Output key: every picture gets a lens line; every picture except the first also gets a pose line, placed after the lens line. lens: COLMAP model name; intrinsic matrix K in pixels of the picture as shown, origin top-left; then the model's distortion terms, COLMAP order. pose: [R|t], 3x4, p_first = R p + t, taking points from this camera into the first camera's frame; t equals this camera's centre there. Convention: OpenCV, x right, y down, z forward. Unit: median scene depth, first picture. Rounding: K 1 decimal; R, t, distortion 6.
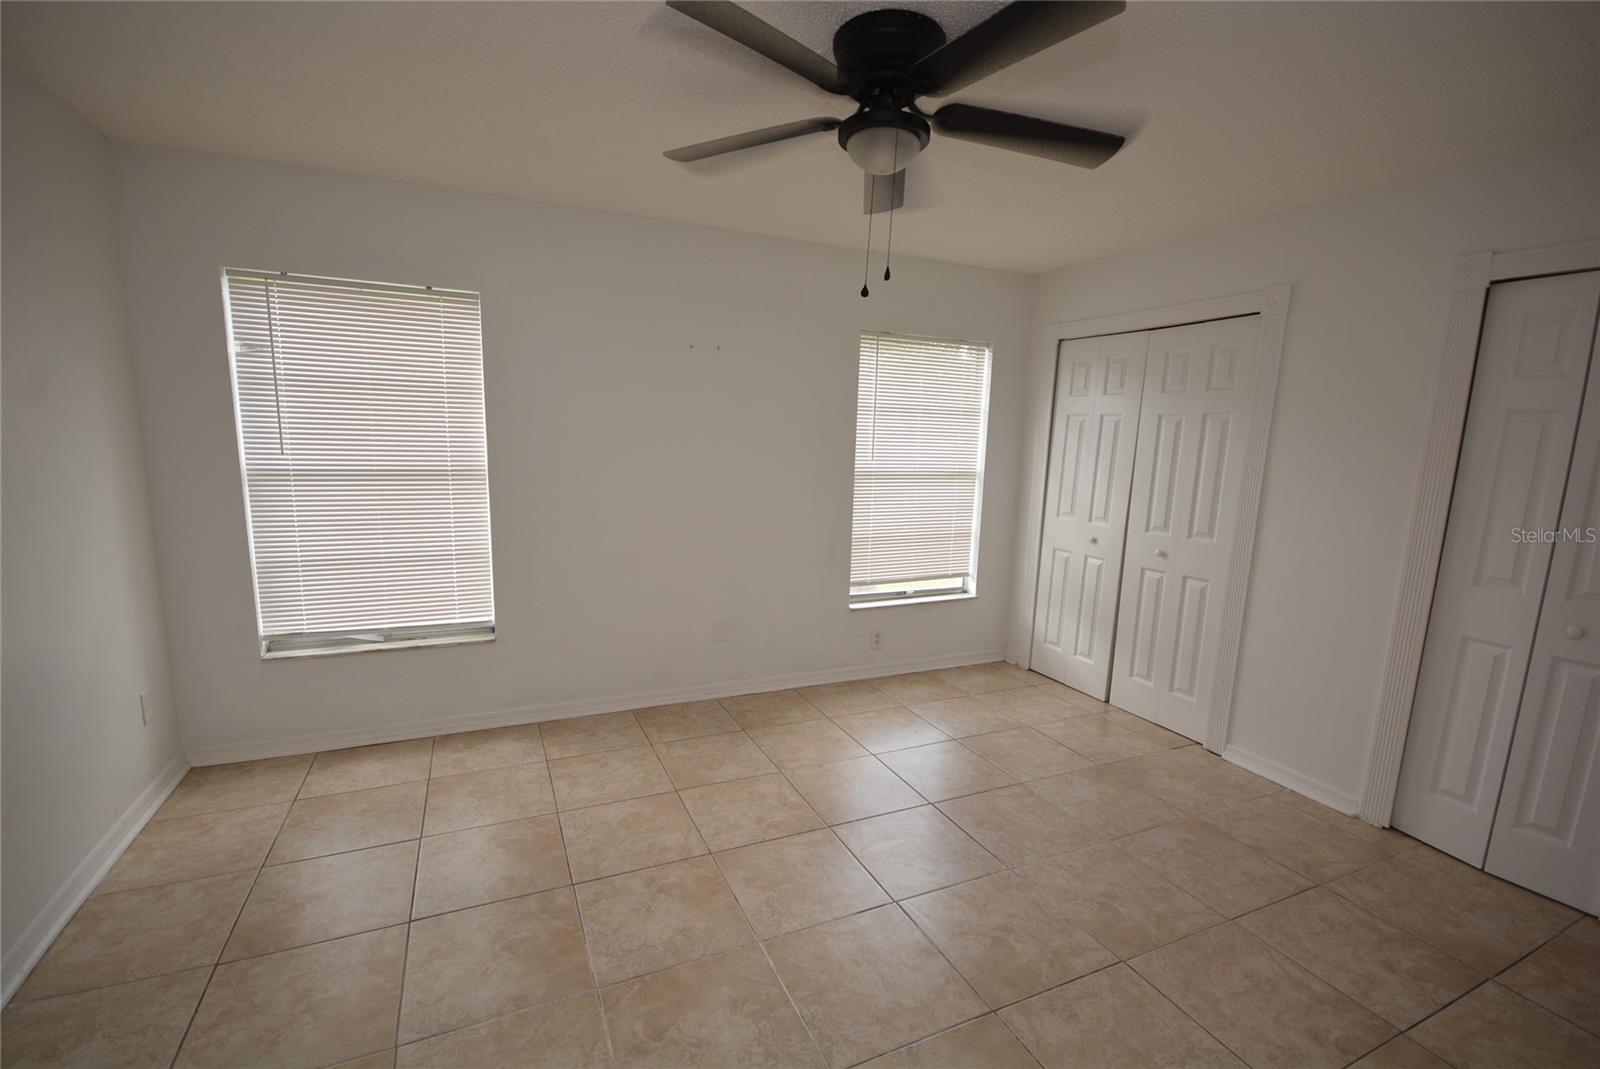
lens RADIAL K [[698.9, 0, 794.0], [0, 698.9, 561.1], [0, 0, 1]] dist [-0.000830, -0.011467]
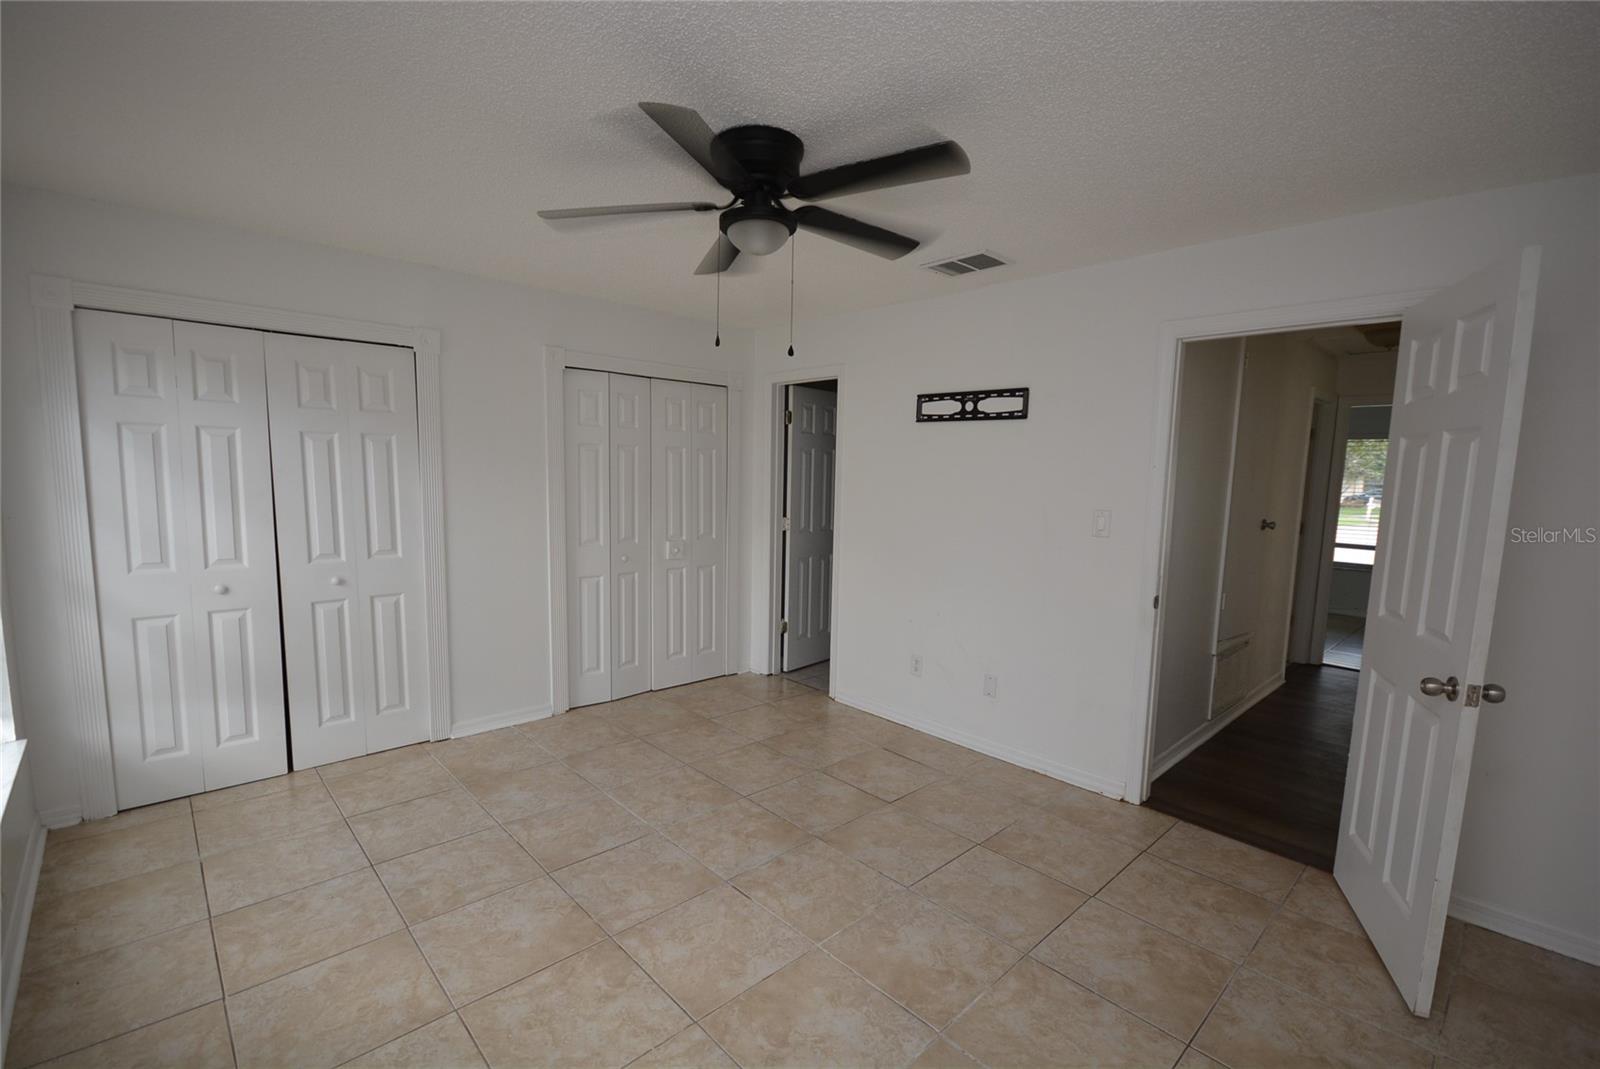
lens RADIAL K [[698.9, 0, 794.0], [0, 698.9, 561.1], [0, 0, 1]] dist [-0.000830, -0.011467]
pose [[-0.323728, -0.158464, 0.932786, -0.605047], [0.139339, 0.967140, 0.212659, -0.169130], [-0.935834, 0.198817, -0.291010, 0.782118]]
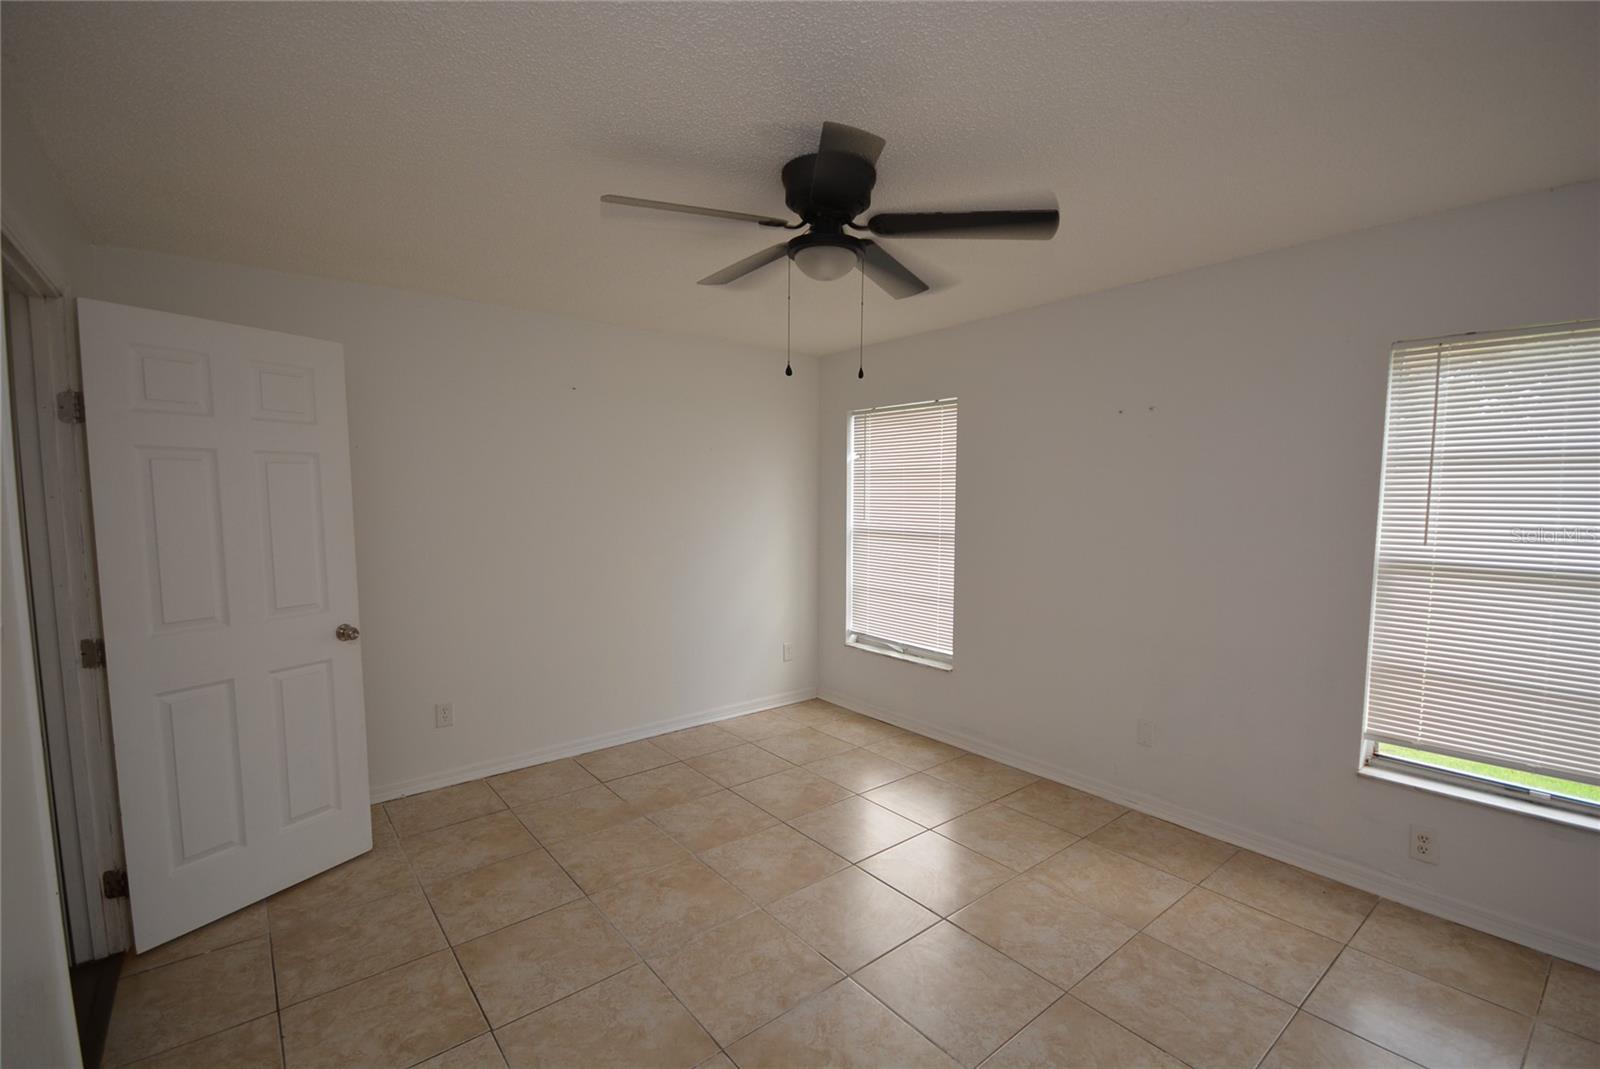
lens RADIAL K [[698.9, 0, 794.0], [0, 698.9, 561.1], [0, 0, 1]] dist [-0.000830, -0.011467]
pose [[0.250316, 0.067396, -0.965815, 0.716019], [-0.169161, 0.985274, 0.024912, -0.065772], [0.953271, 0.157142, 0.258031, 0.406527]]
